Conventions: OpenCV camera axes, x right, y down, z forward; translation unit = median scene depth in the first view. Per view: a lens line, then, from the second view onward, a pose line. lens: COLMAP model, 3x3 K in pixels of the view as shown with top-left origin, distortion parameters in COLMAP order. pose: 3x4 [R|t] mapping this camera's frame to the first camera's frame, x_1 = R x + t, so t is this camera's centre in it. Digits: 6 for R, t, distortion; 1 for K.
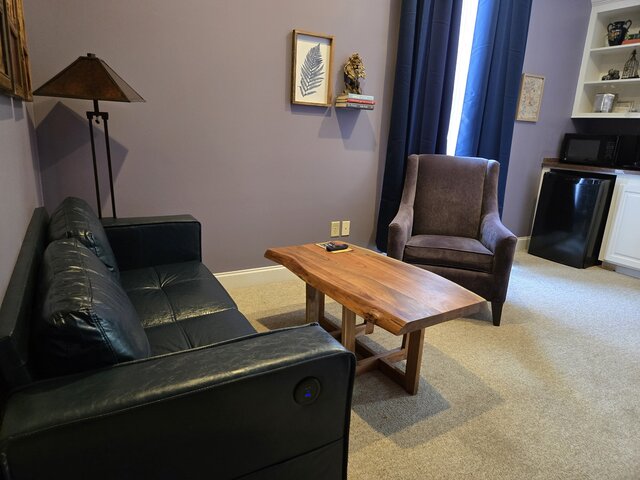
lens RADIAL K [[426.6, 0, 318.1], [0, 426.6, 239.7], [0, 0, 1]] dist [0.047147, -0.023141]
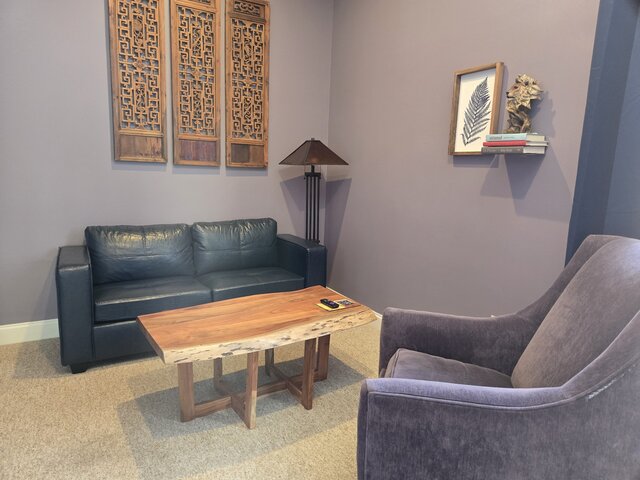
lens RADIAL K [[426.6, 0, 319.5], [0, 426.6, 236.6], [0, 0, 1]] dist [0.047147, -0.023141]
pose [[0.011129, 0.111609, -0.993690, 0.797120], [-0.281852, 0.953808, 0.103973, -0.176455], [0.959393, 0.278916, 0.042073, 0.752390]]
